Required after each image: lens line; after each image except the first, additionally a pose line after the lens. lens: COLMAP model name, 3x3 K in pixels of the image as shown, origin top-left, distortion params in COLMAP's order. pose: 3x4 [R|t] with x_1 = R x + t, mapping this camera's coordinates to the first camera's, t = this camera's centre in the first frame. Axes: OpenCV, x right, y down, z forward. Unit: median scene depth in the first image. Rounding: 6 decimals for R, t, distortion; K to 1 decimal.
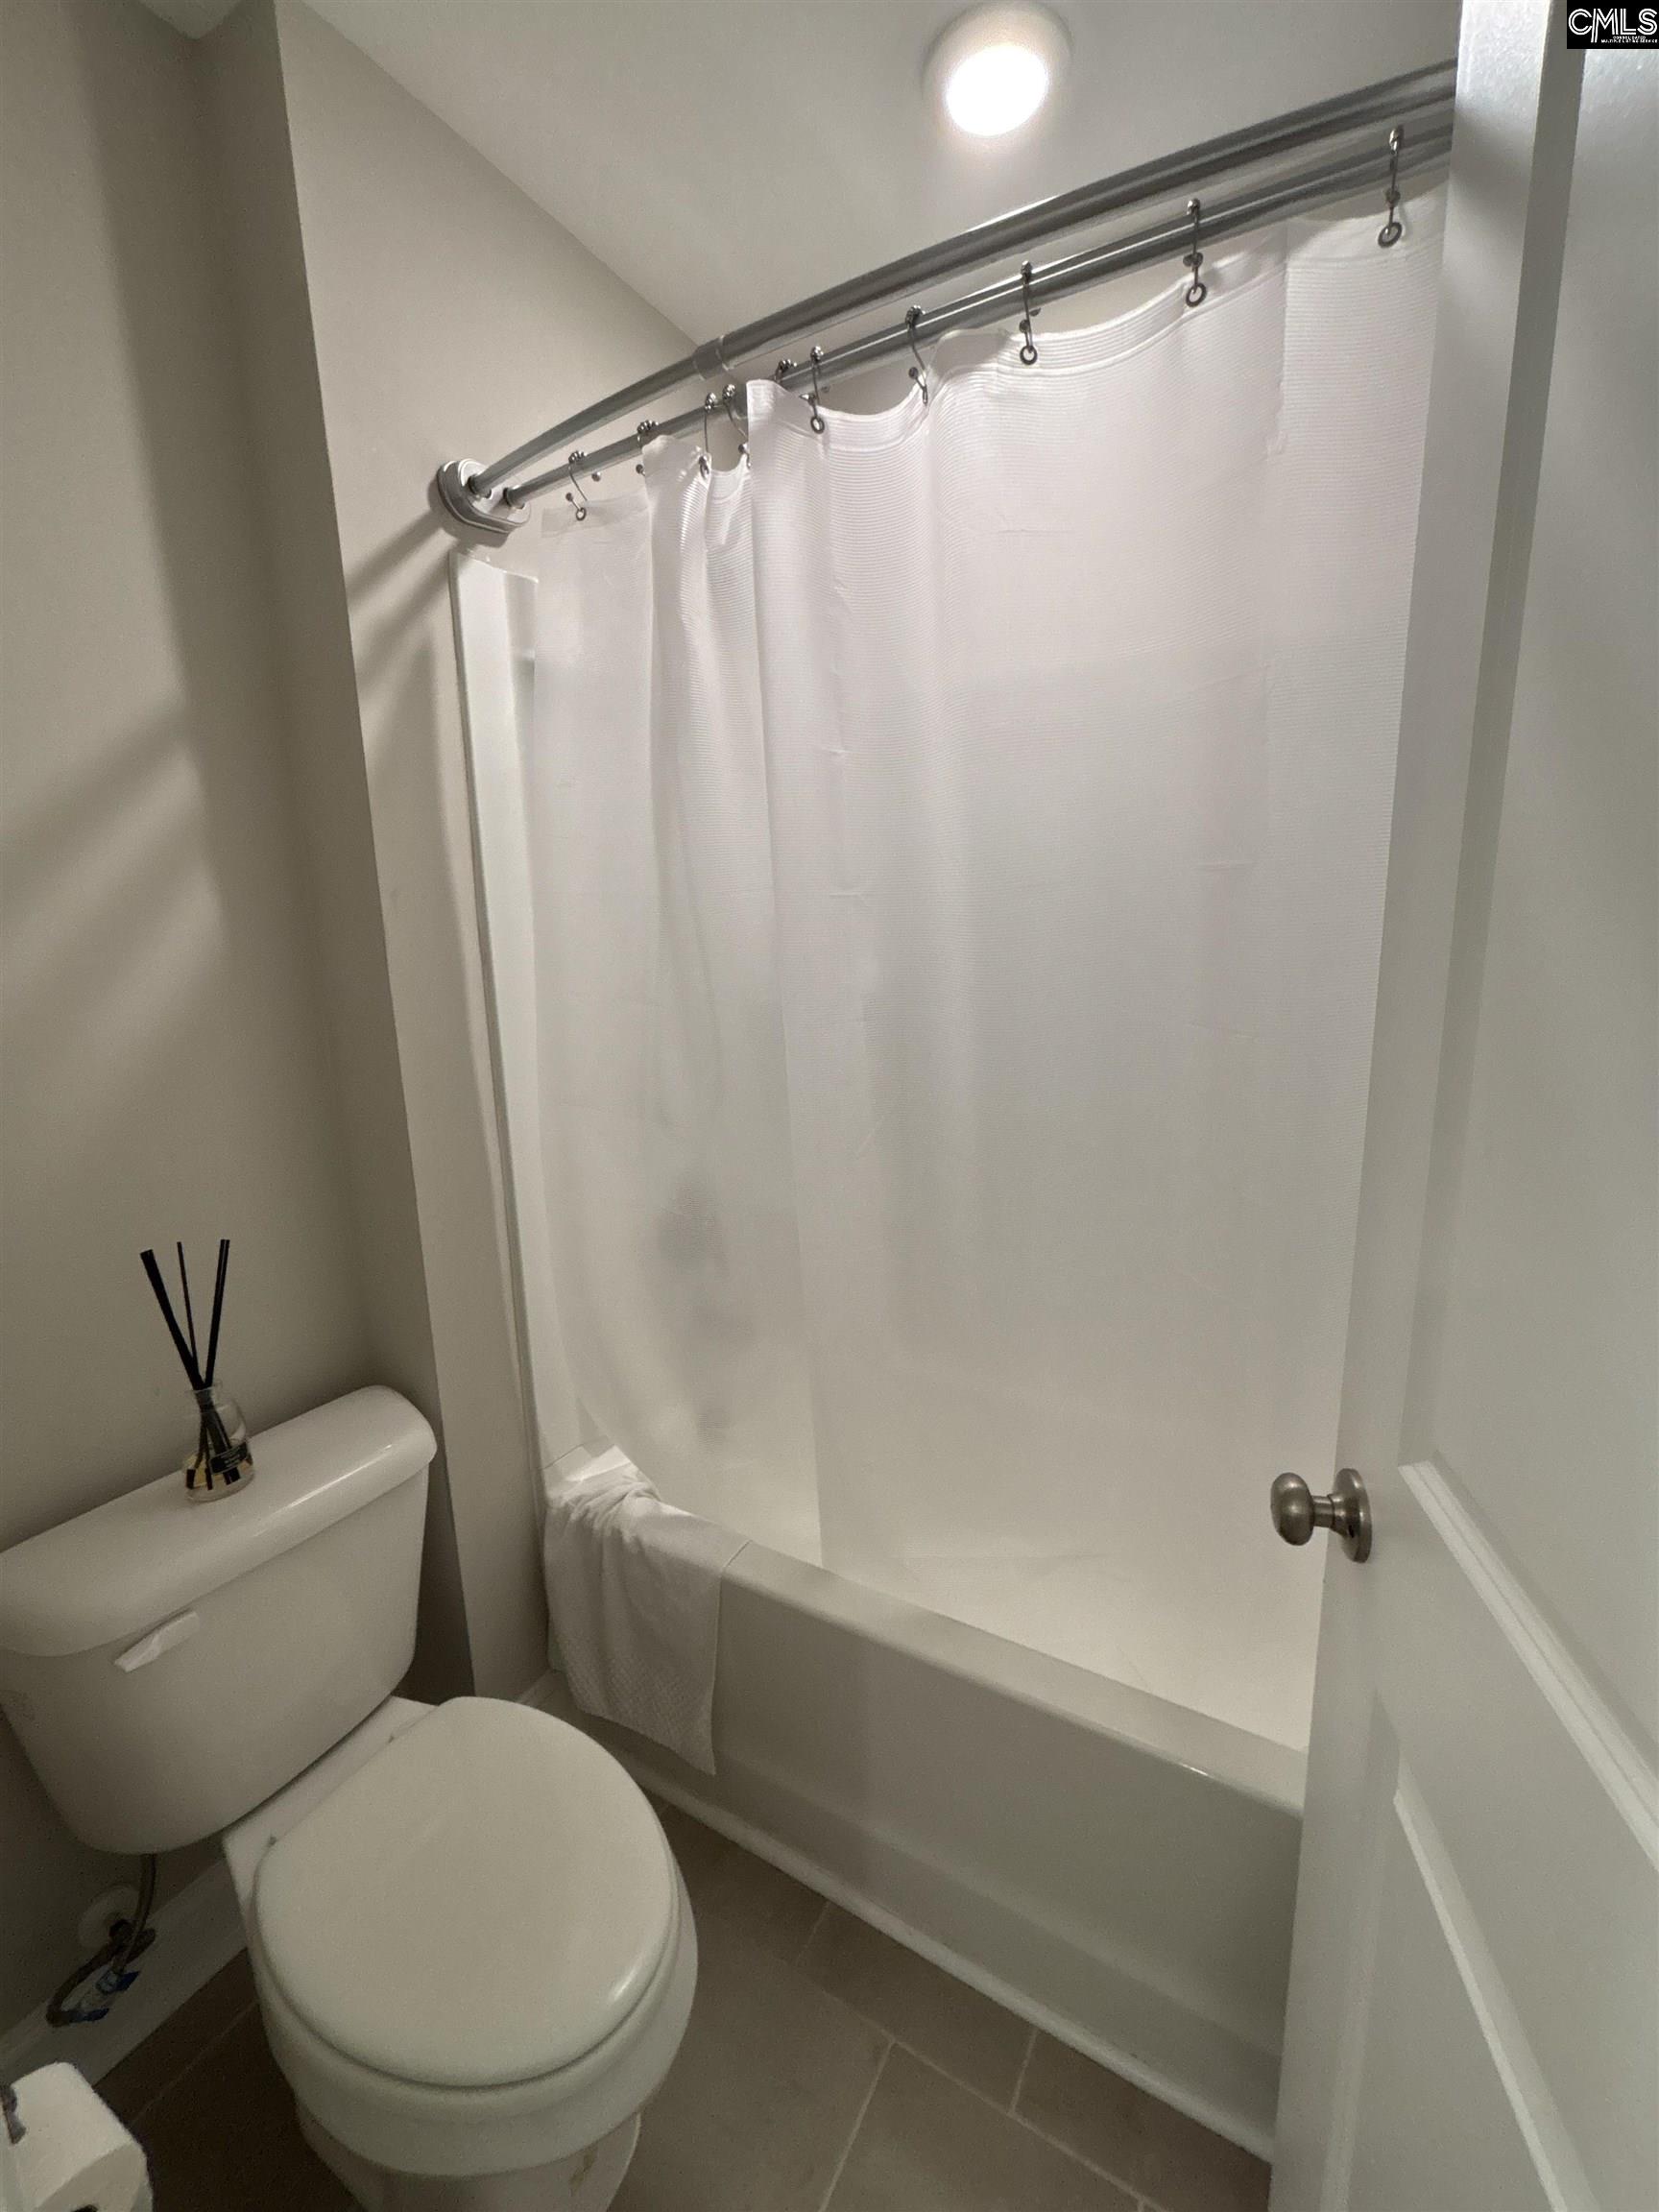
lens RADIAL K [[892.8, 0, 831.1], [0, 892.8, 1102.7], [0, 0, 1]] dist [0.002419, 0.000257]
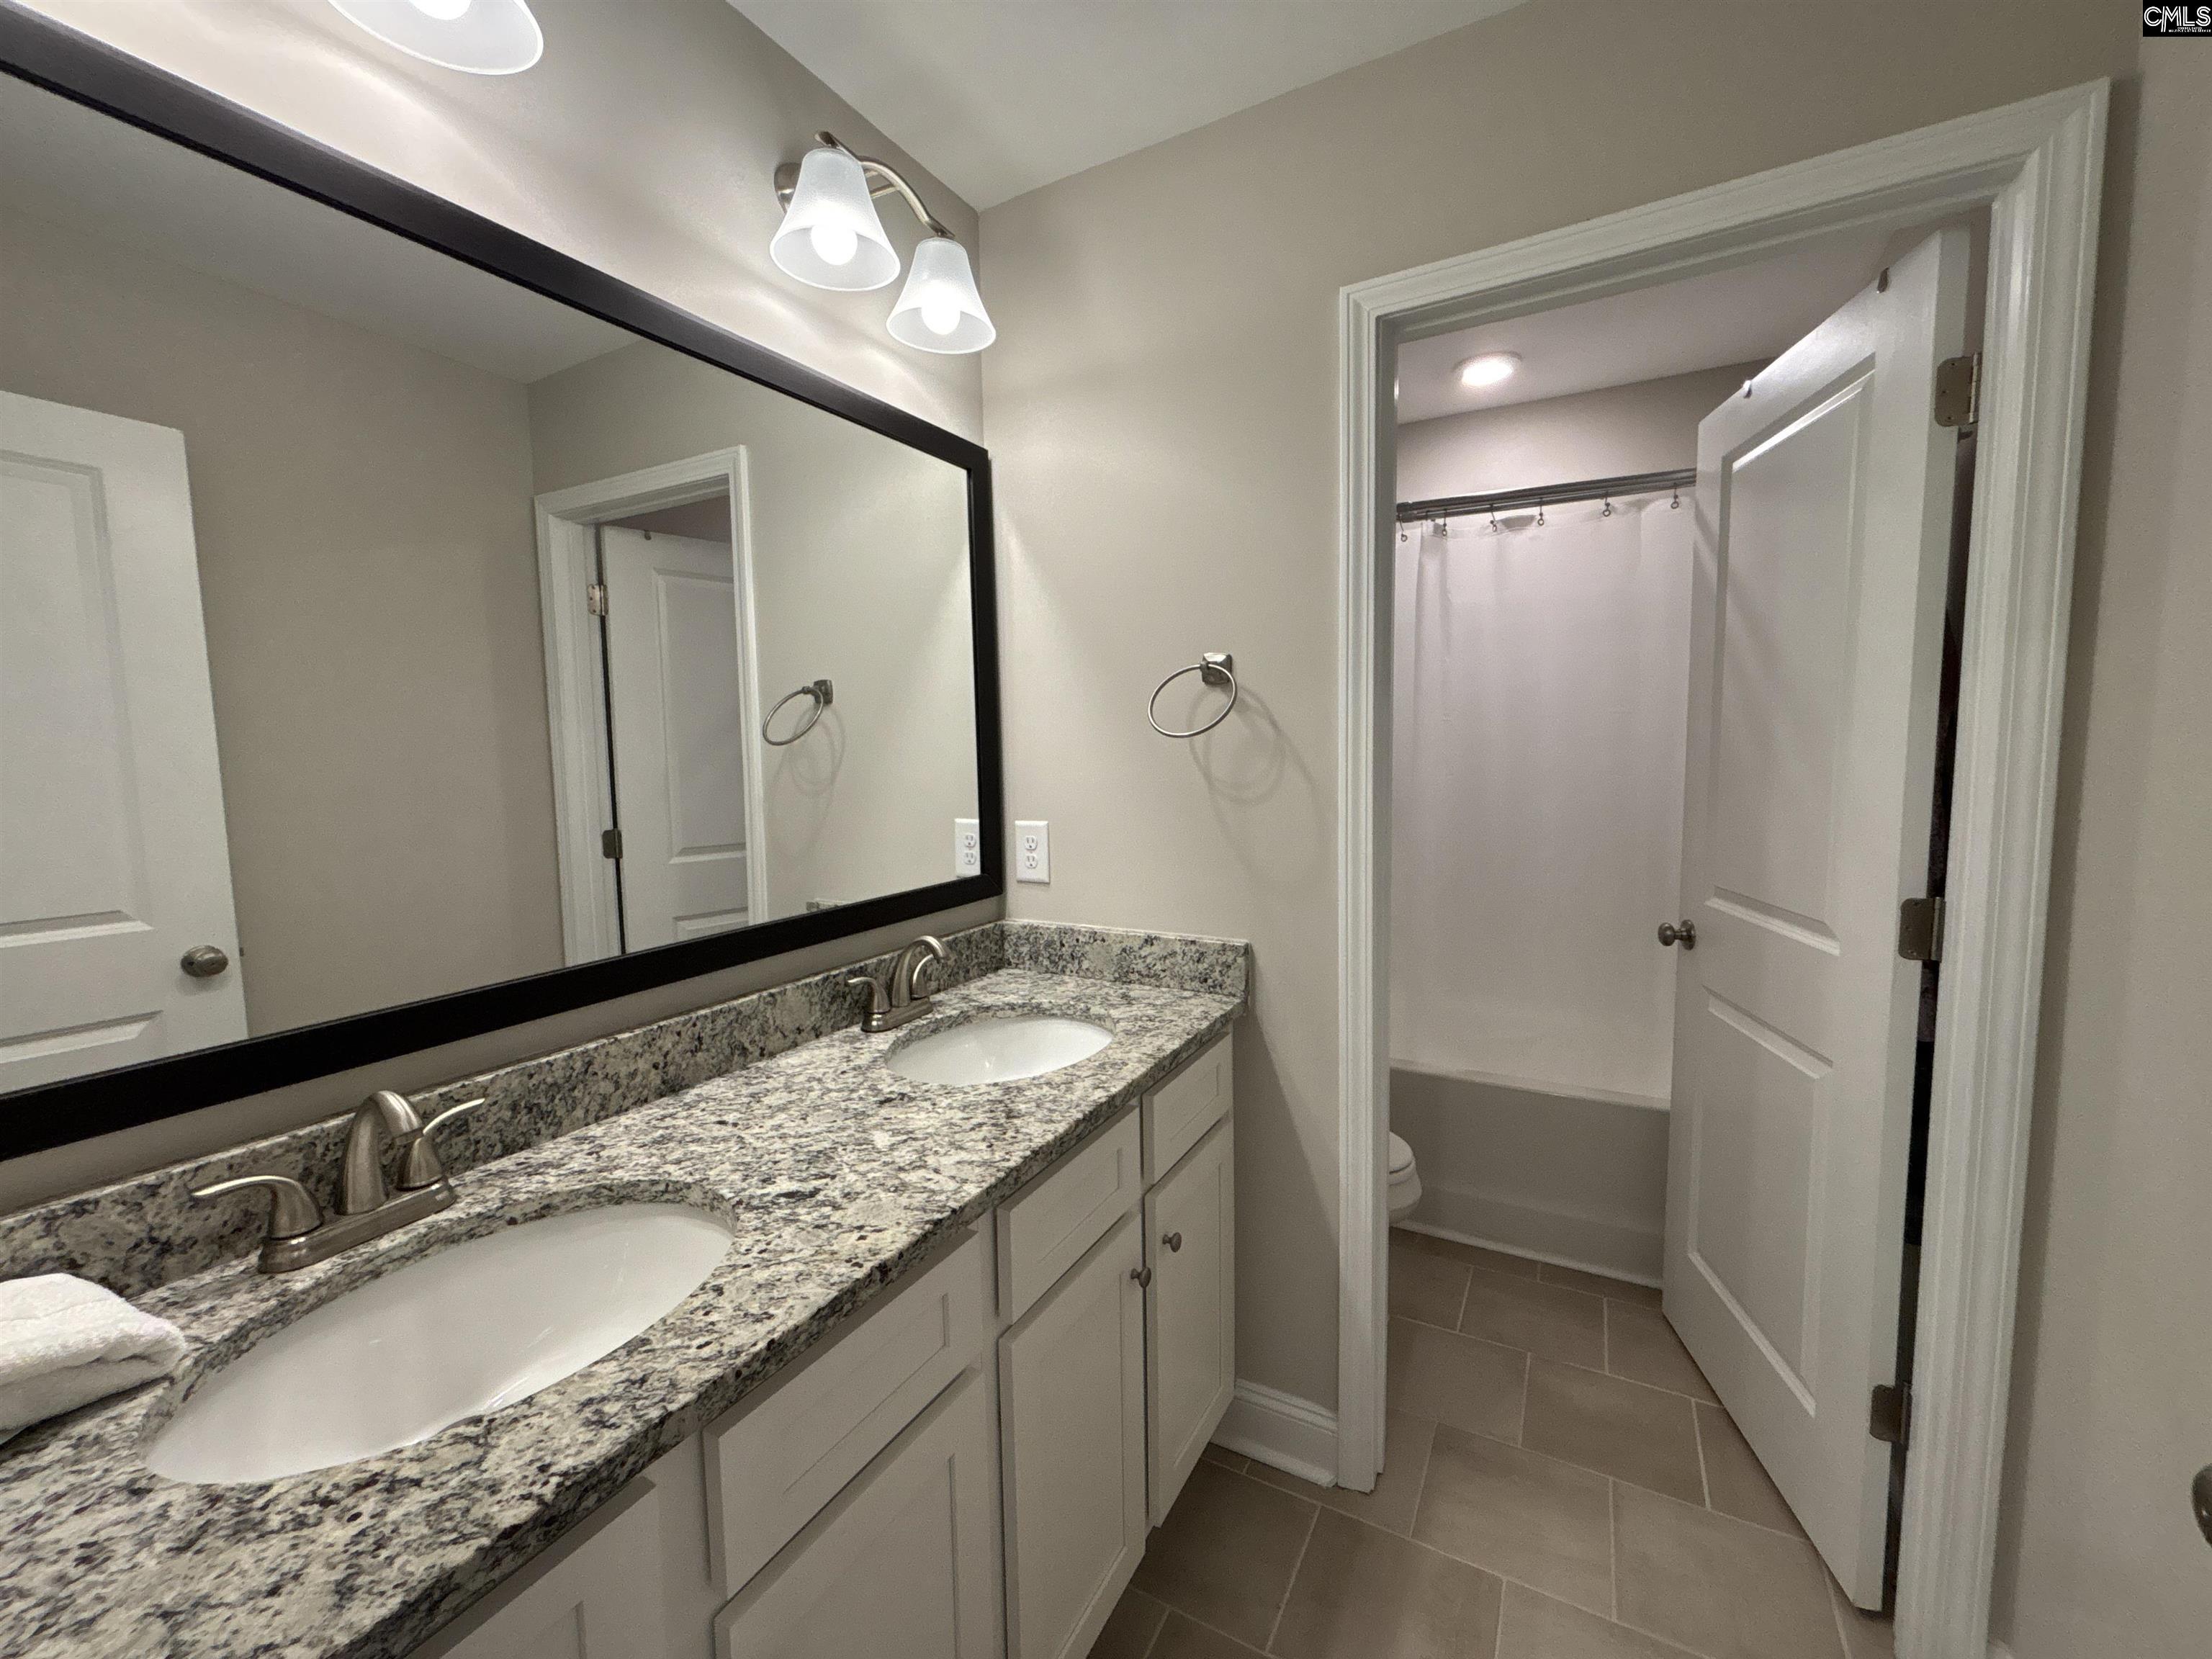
lens RADIAL K [[892.8, 0, 1109.4], [0, 892.8, 826.0], [0, 0, 1]] dist [0.002419, 0.000257]
pose [[0.999940, 0.008862, -0.006467, -1.220591], [-0.009457, 0.995076, -0.098664, 0.403173], [0.005561, 0.098719, 0.995100, -1.843256]]
